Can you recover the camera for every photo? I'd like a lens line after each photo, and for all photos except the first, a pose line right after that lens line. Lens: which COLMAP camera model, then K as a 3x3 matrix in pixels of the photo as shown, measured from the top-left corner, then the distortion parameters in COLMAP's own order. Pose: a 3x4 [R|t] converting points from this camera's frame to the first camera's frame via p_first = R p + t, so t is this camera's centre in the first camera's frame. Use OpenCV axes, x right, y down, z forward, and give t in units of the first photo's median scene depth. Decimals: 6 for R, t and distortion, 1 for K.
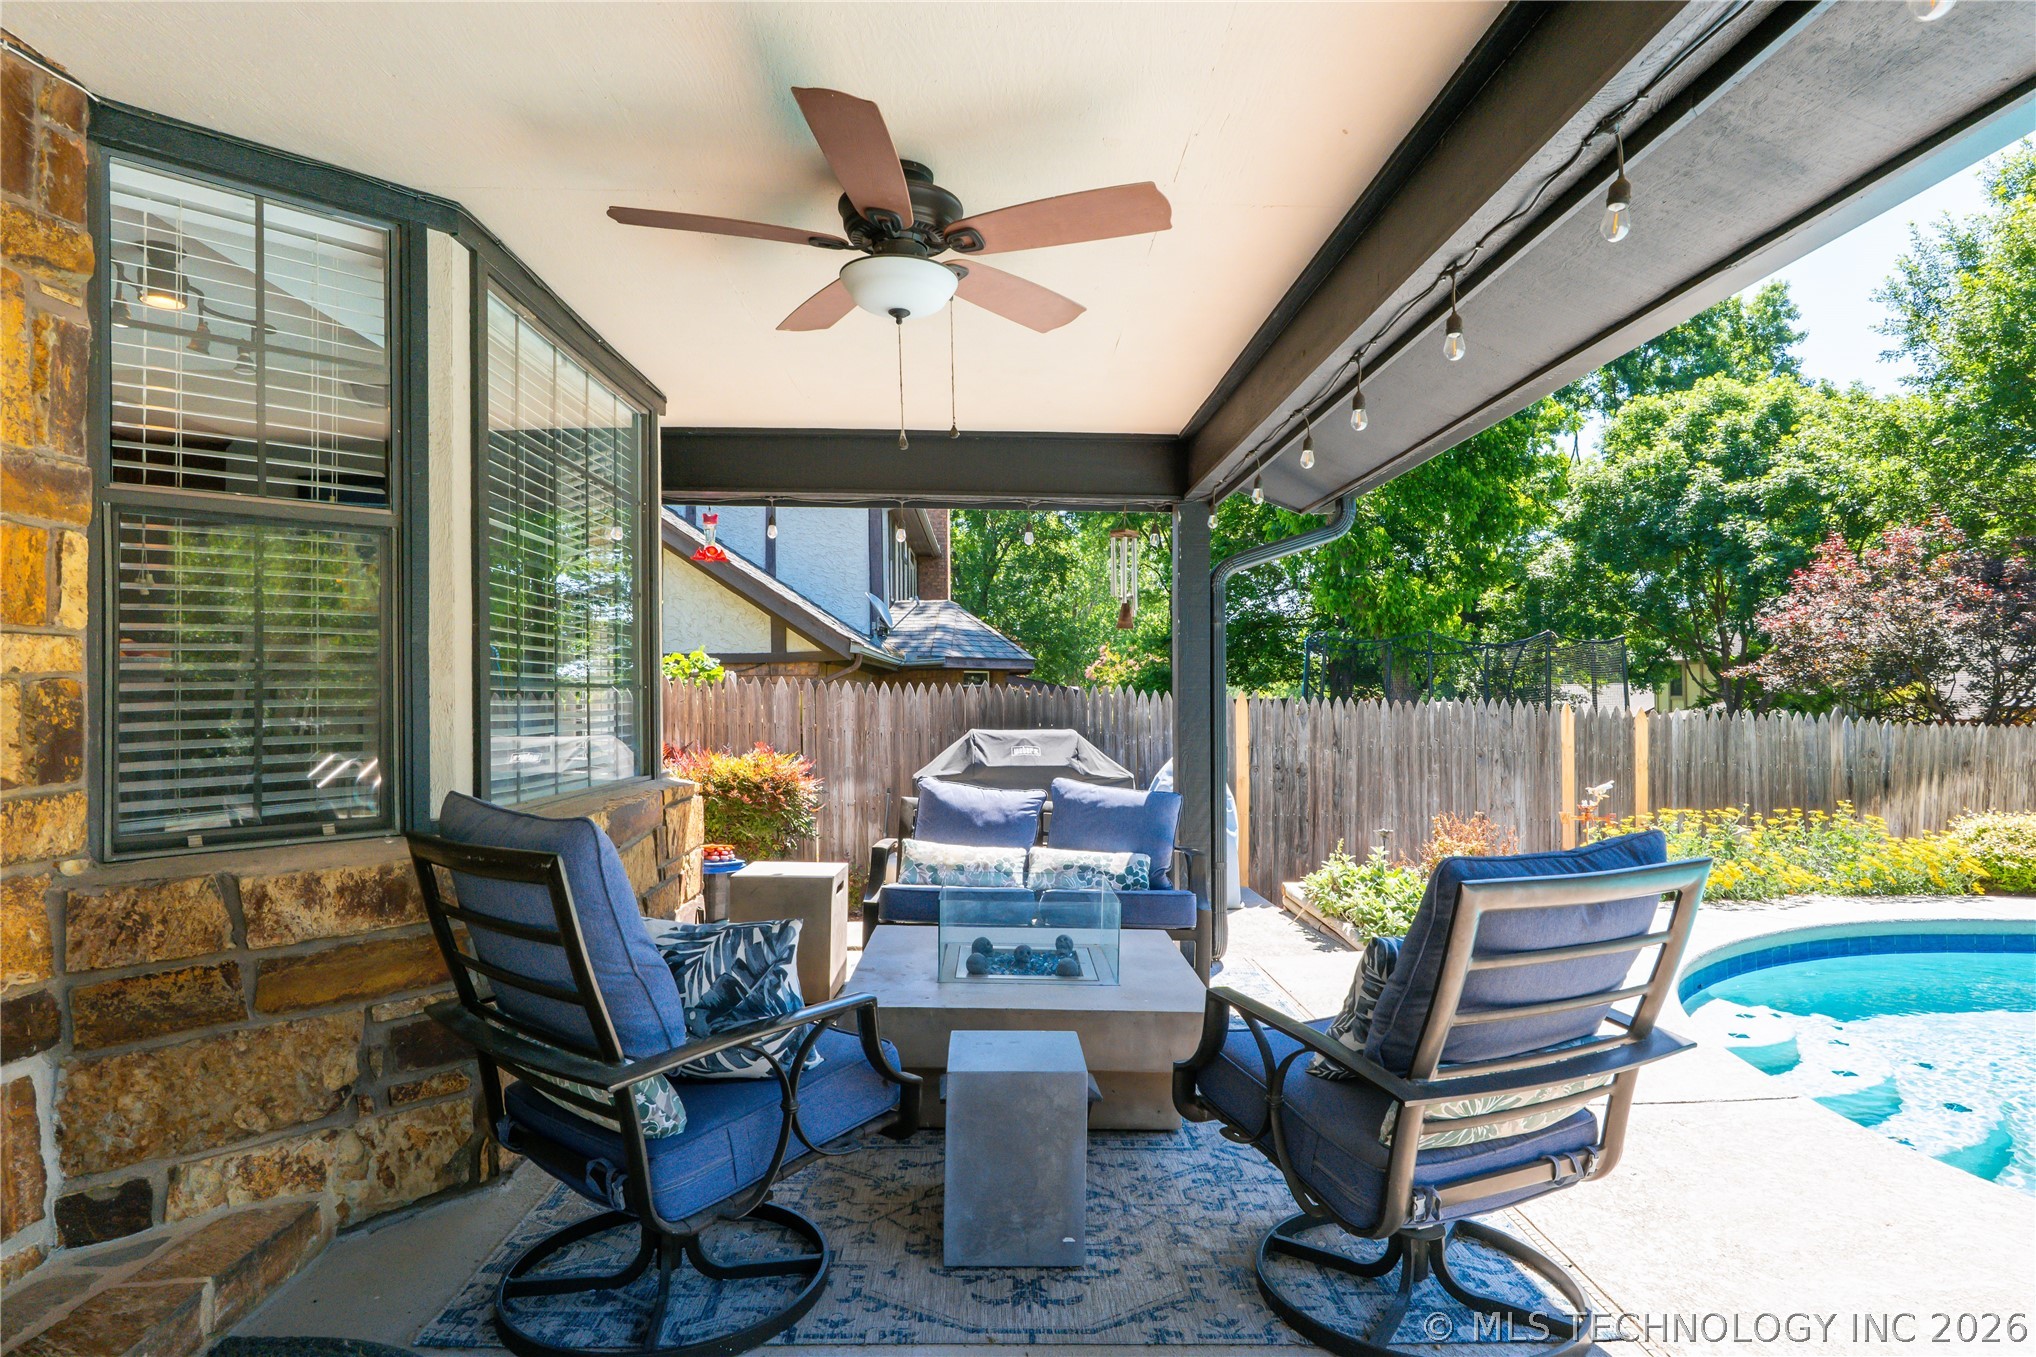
lens RADIAL K [[1111.5, 0, 1022.0], [0, 1111.5, 695.0], [0, 0, 1]] dist [0.001316, 0.007689]
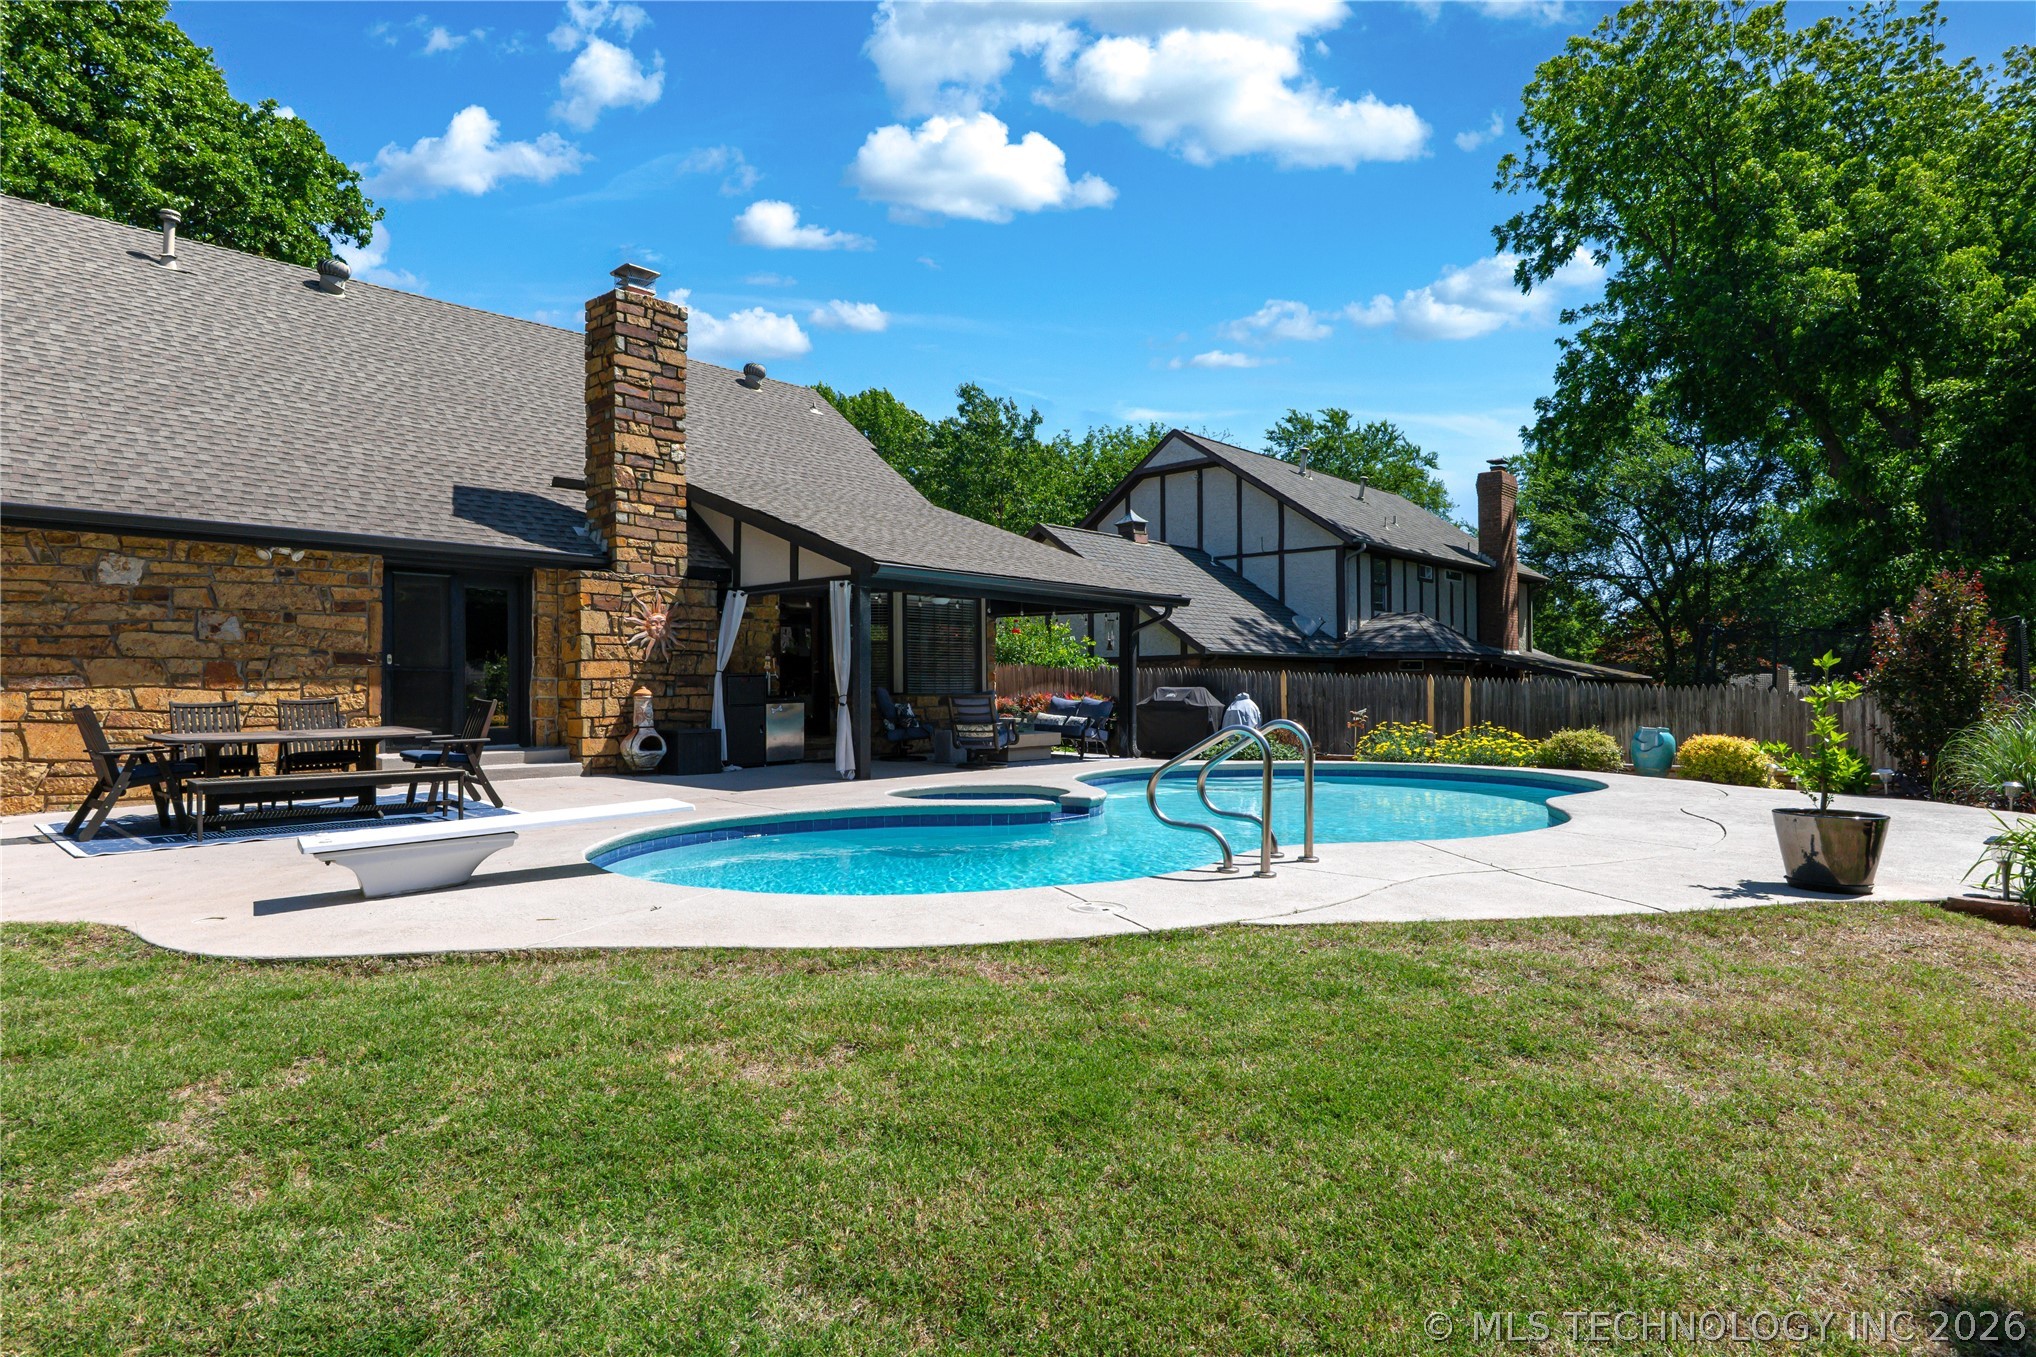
lens RADIAL K [[1111.5, 0, 1008.6], [0, 1111.5, 677.6], [0, 0, 1]] dist [0.001316, 0.007689]
pose [[0.696302, -0.004117, -0.717737, 1.335004], [0.000976, 0.999988, -0.004789, 0.020943], [0.717748, 0.002634, 0.696298, -0.868677]]
